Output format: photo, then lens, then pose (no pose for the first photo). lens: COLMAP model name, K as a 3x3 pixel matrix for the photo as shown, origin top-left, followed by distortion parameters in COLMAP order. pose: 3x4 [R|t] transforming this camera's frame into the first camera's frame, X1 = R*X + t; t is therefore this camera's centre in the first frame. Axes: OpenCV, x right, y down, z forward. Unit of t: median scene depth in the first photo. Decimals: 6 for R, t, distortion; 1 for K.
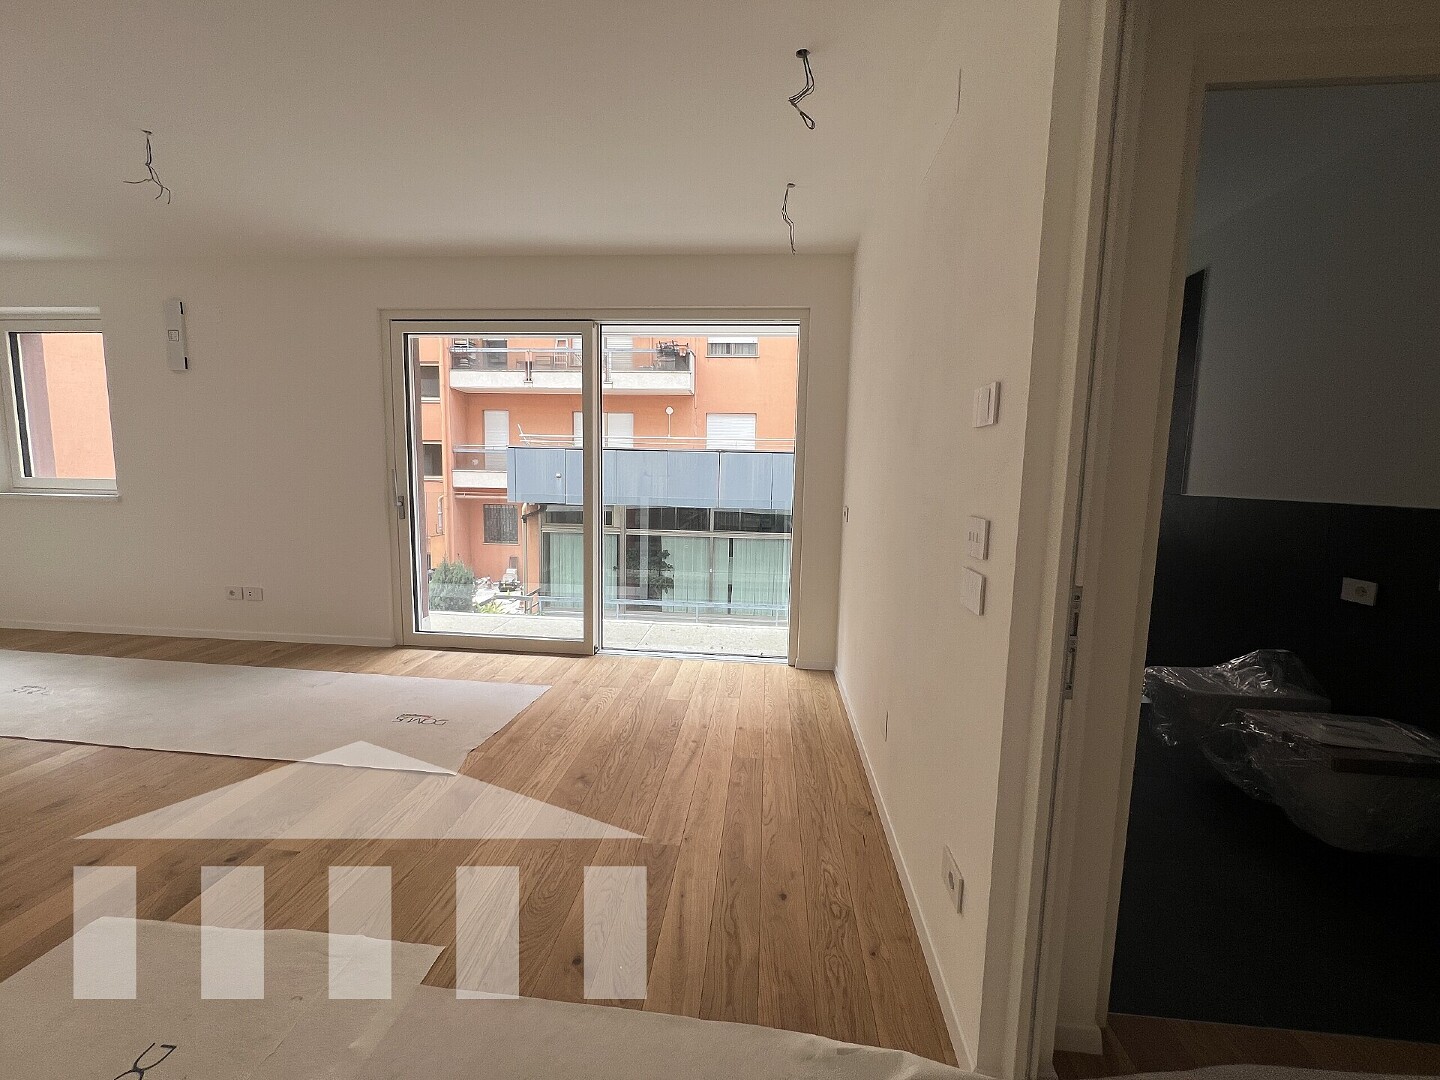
lens RADIAL K [[577.7, 0, 714.9], [0, 577.7, 533.7], [0, 0, 1]] dist [-0.003218, 0.000520]
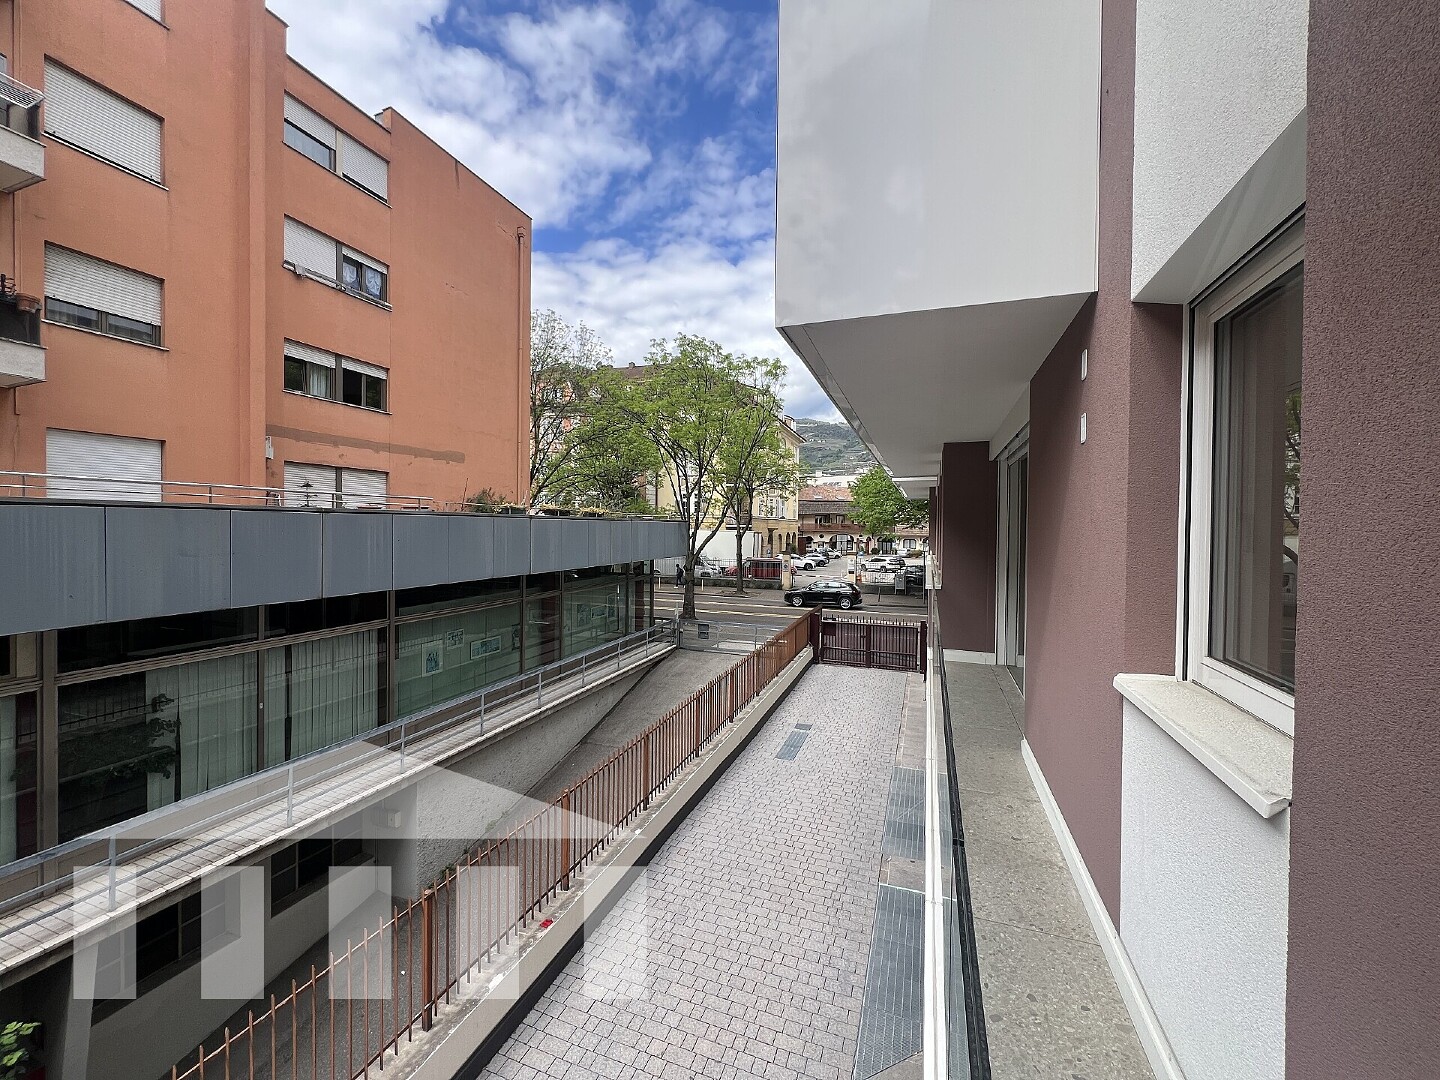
lens RADIAL K [[578.3, 0, 721.4], [0, 578.3, 530.8], [0, 0, 1]] dist [0.002574, -0.000765]
pose [[0.239400, -0.023201, 0.970644, -1.581072], [0.100203, 0.994967, -0.000932, -0.230122], [-0.965737, 0.097484, 0.240519, 1.238461]]
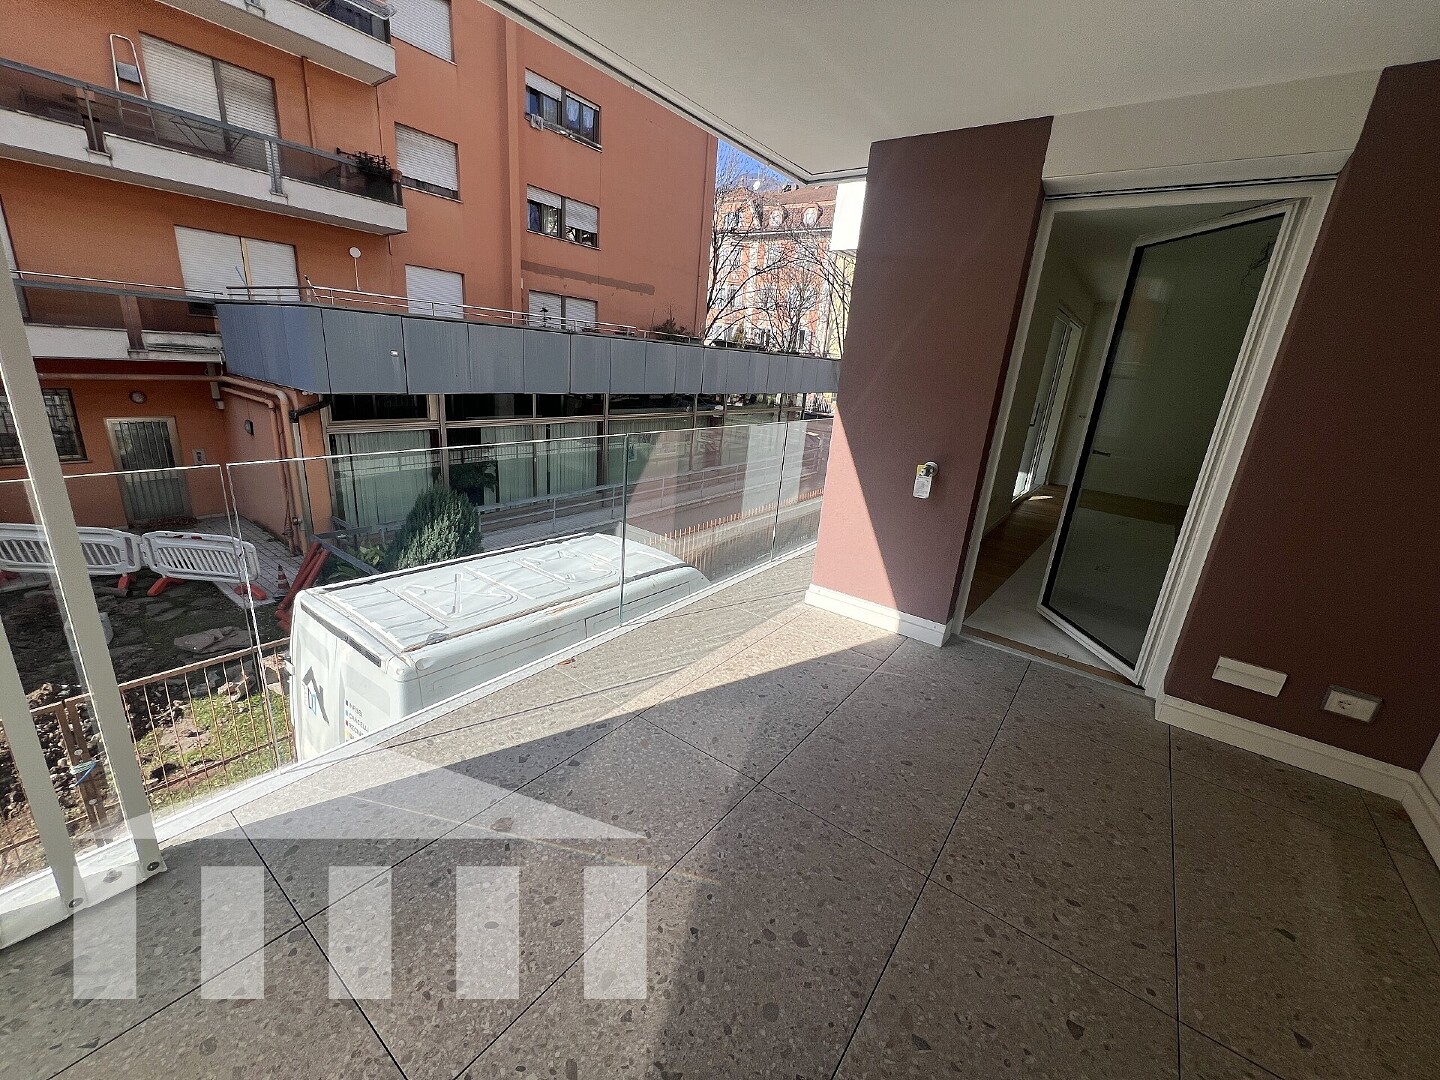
lens RADIAL K [[578.3, 0, 716.4], [0, 578.3, 538.1], [0, 0, 1]] dist [0.002574, -0.000765]
pose [[0.515487, -0.235477, 0.823908, -2.240439], [0.026096, 0.965369, 0.259580, -0.172783], [-0.856500, -0.112309, 0.503780, 0.817509]]
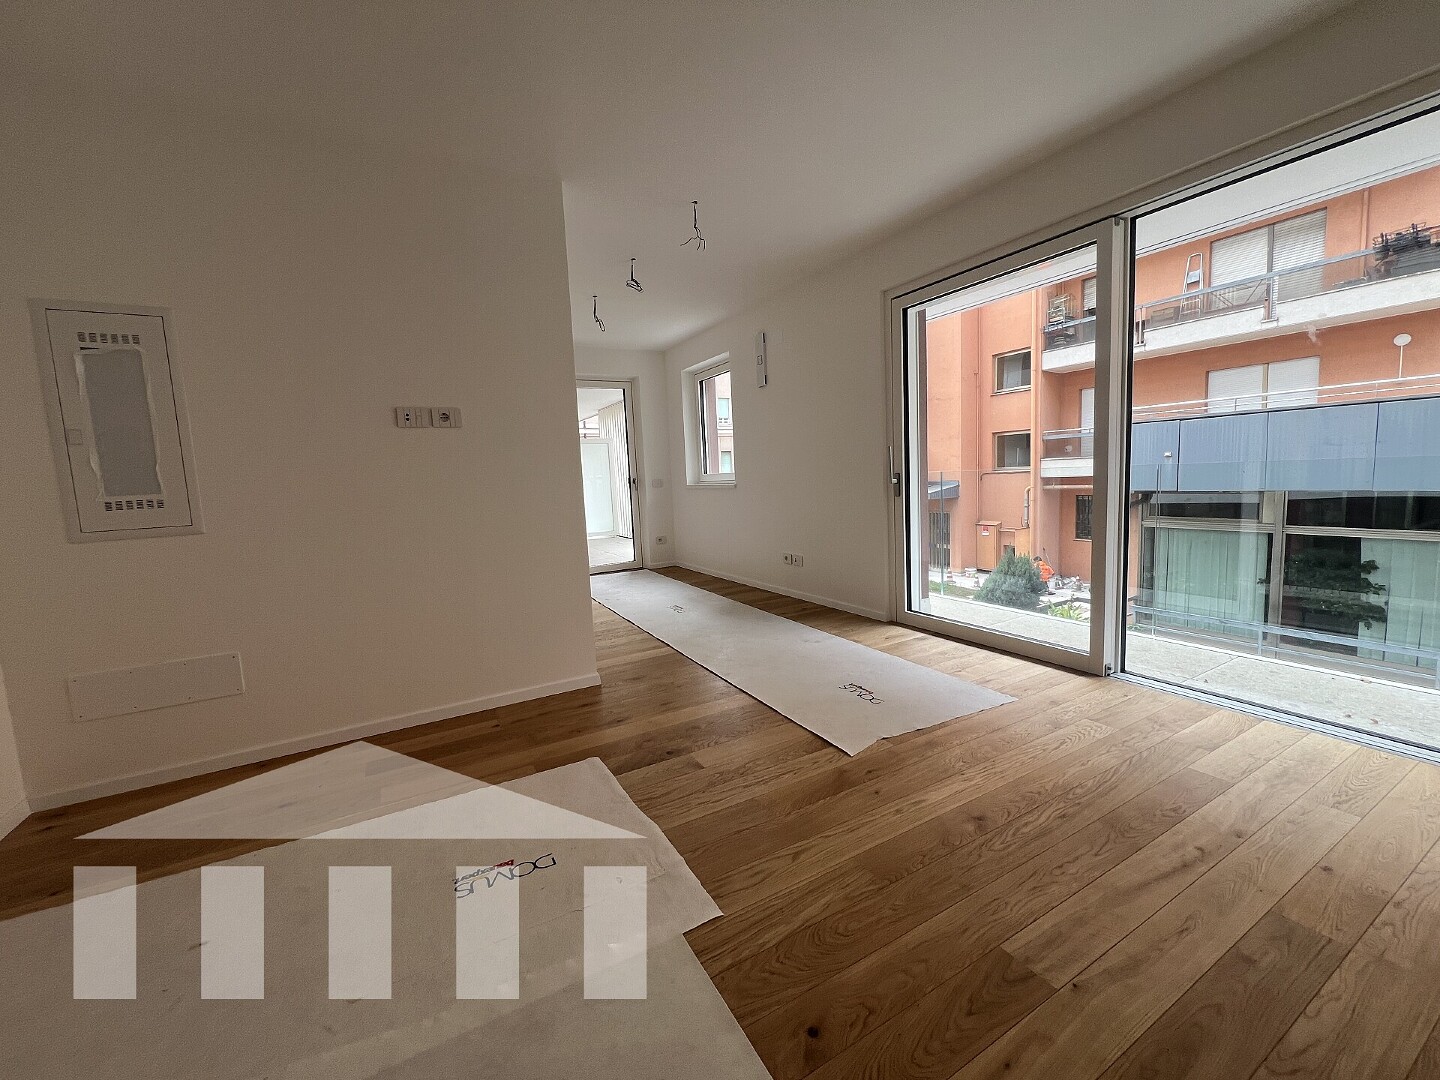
lens RADIAL K [[577.7, 0, 715.7], [0, 577.7, 534.6], [0, 0, 1]] dist [-0.003218, 0.000520]
pose [[0.562362, 0.038517, -0.825993, 0.107568], [-0.032657, 0.999170, 0.024358, 0.026211], [0.826246, 0.013277, 0.563153, 0.168437]]
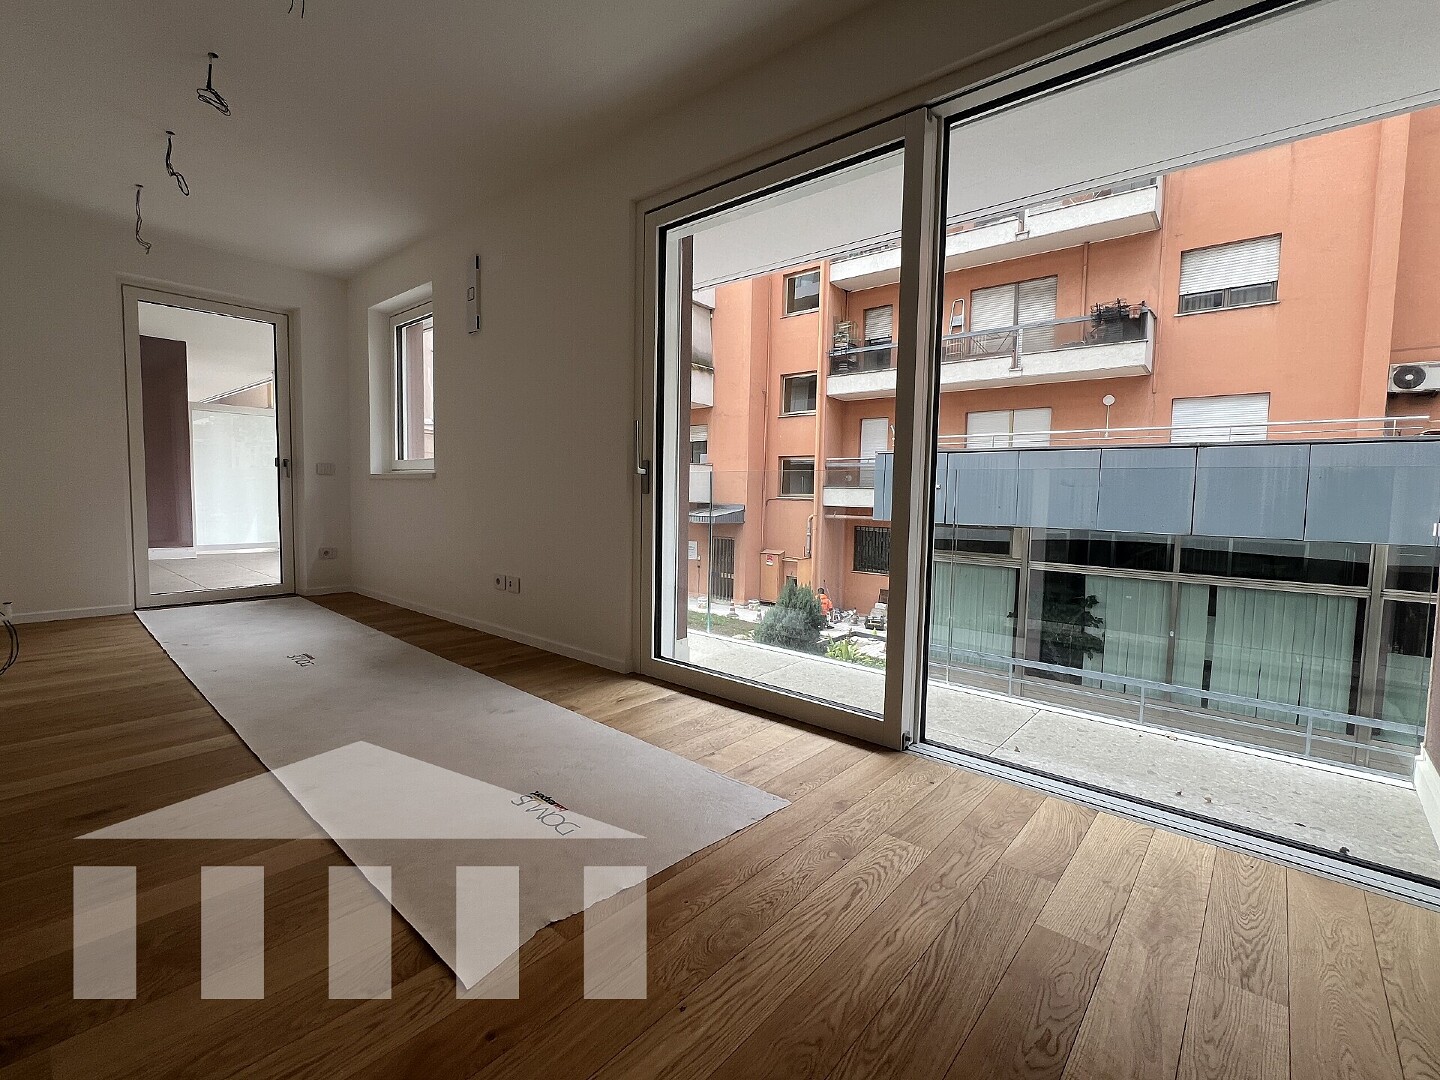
lens RADIAL K [[645.0, 0, 718.3], [0, 645.0, 534.8], [0, 0, 1]] dist [0.001809, -0.000696]
pose [[0.813176, 0.034591, -0.580989, -0.012071], [-0.067724, 0.997075, -0.035425, 0.045120], [0.578064, 0.068154, 0.813140, 0.401598]]
